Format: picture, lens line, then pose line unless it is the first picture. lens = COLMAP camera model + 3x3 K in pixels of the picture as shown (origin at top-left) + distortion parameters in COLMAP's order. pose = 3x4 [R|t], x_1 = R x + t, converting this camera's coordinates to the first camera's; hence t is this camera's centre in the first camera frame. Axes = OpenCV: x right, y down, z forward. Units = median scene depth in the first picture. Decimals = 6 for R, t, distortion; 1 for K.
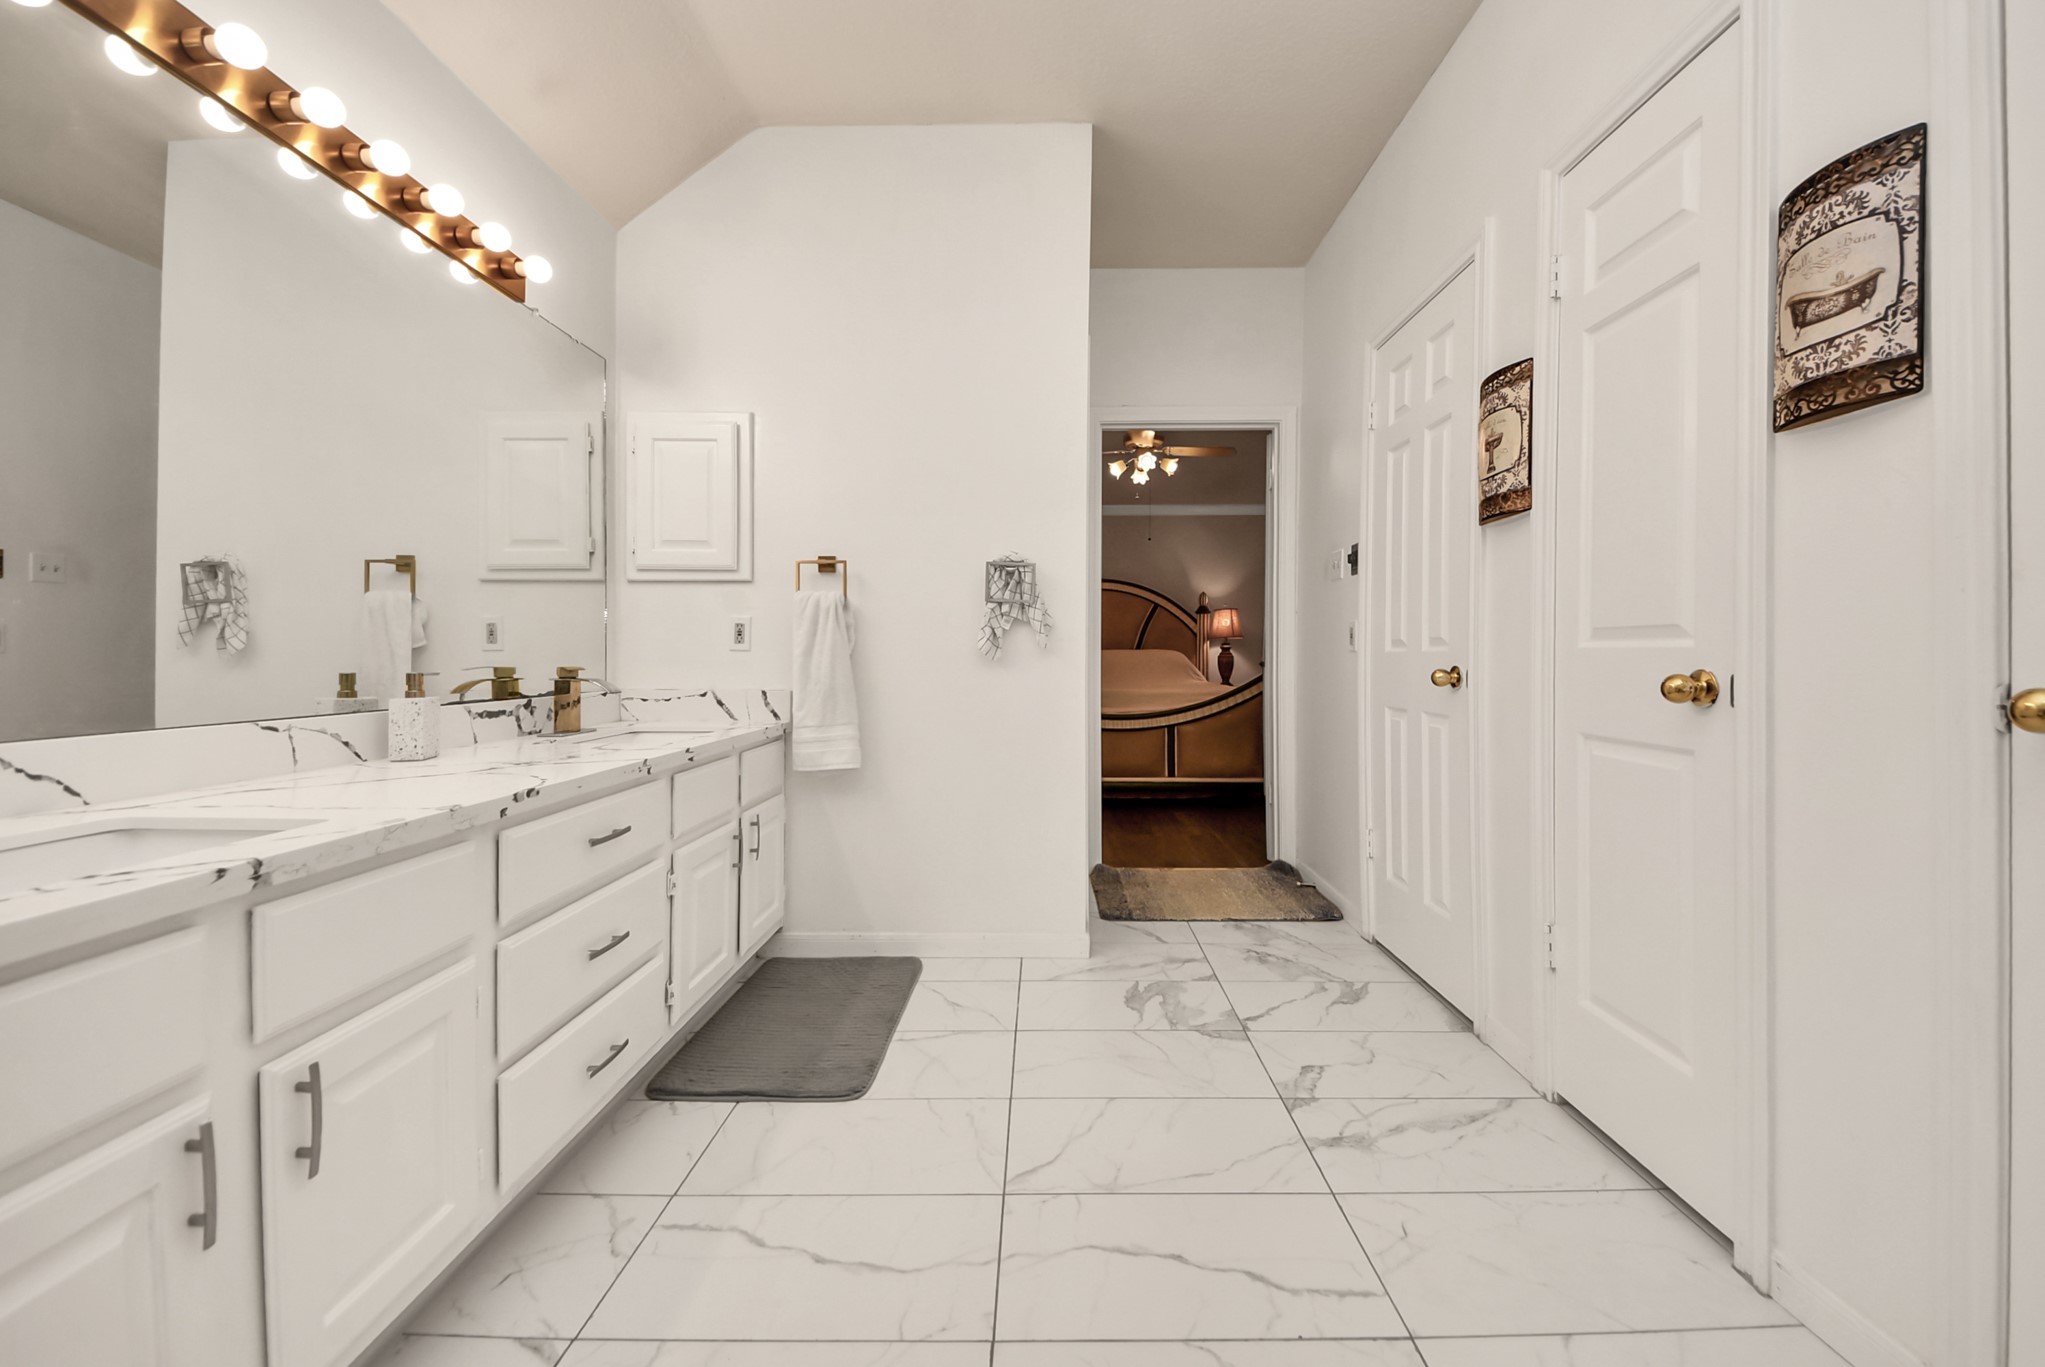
lens RADIAL K [[731.7, 0, 1032.8], [0, 731.7, 685.2], [0, 0, 1]] dist [-0.001008, -0.010098]
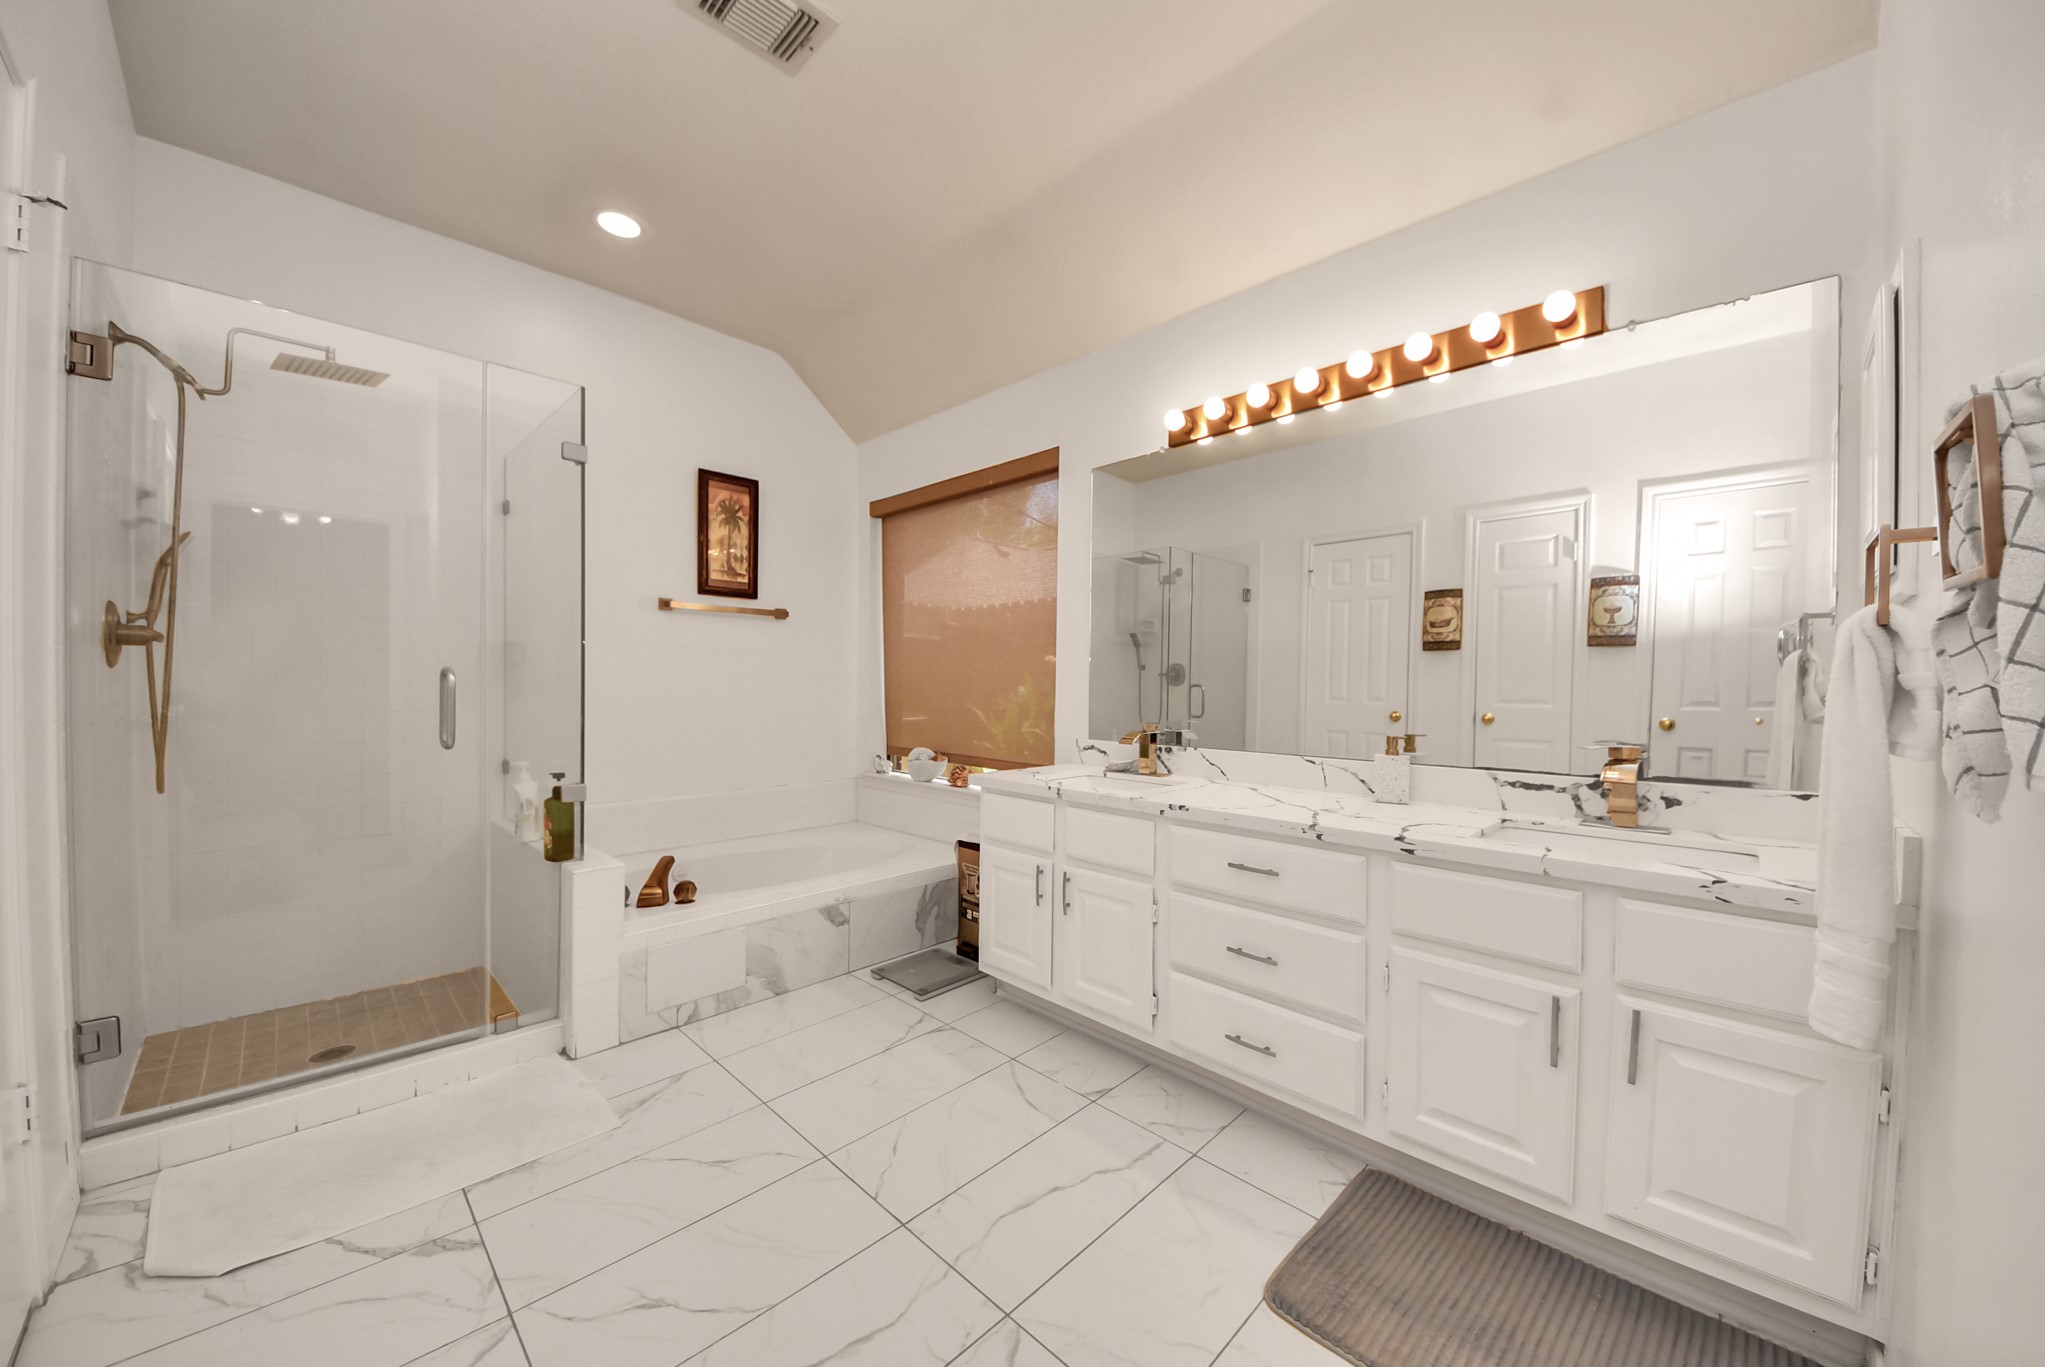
lens RADIAL K [[735.4, 0, 1041.7], [0, 735.4, 697.6], [0, 0, 1]] dist [0.036383, -0.025135]
pose [[-0.683040, 0.000431, -0.730381, 0.714473], [-0.040194, 0.998462, 0.038177, -0.145377], [0.729274, 0.055434, -0.681973, 1.868145]]
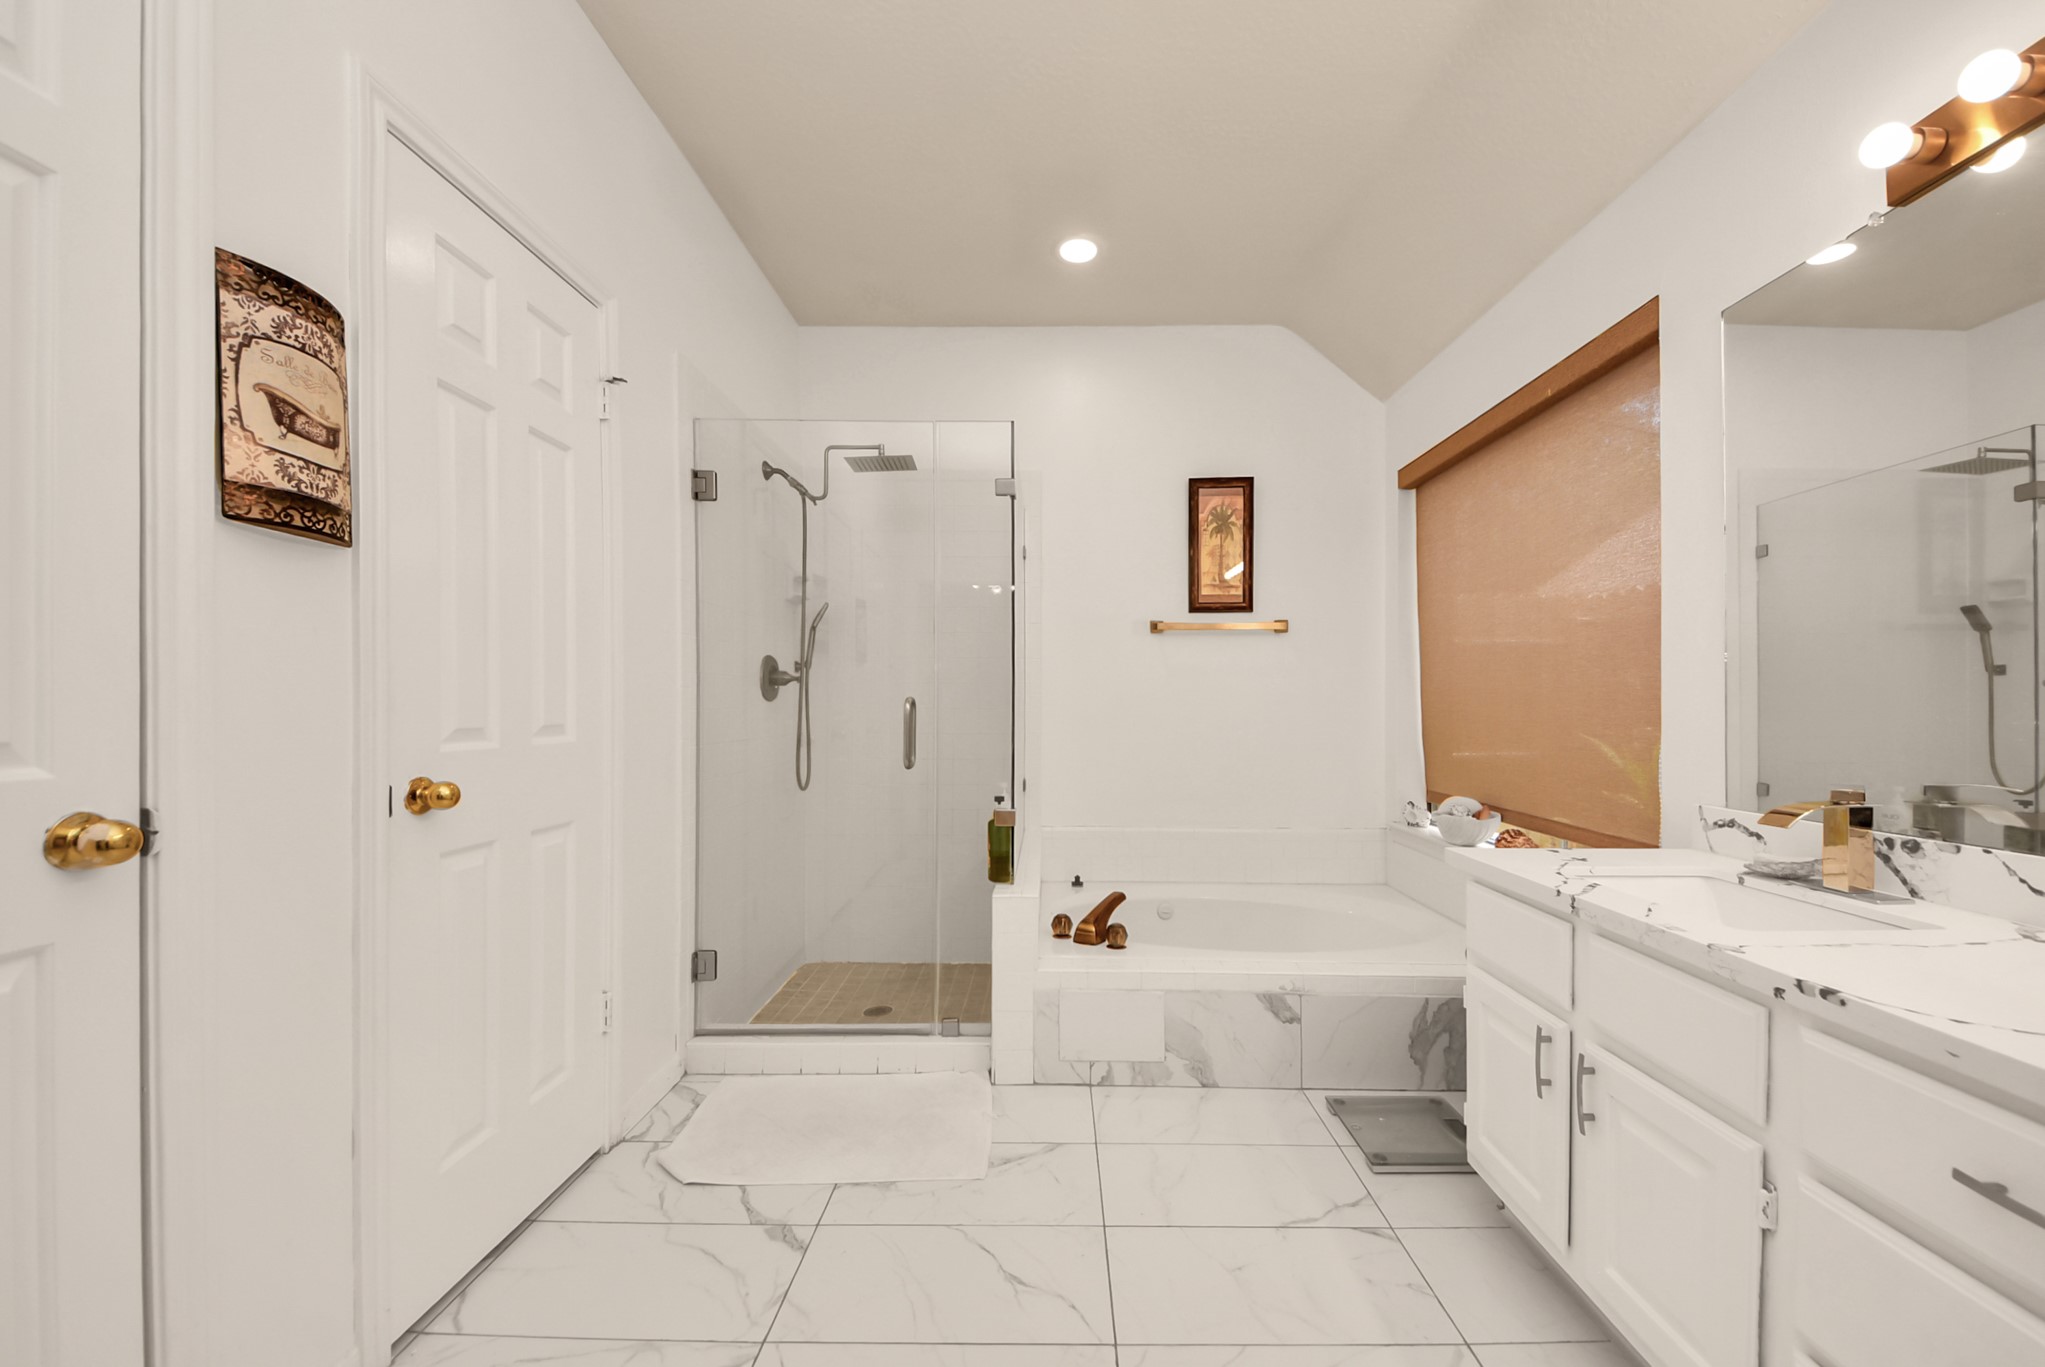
lens RADIAL K [[771.1, 0, 1039.3], [0, 771.1, 703.4], [0, 0, 1]] dist [0.030658, -0.020995]
pose [[-0.999888, -0.004654, 0.014246, 0.039435], [-0.004197, 0.999480, 0.031959, -0.144164], [-0.014388, 0.031895, -0.999388, 1.721558]]
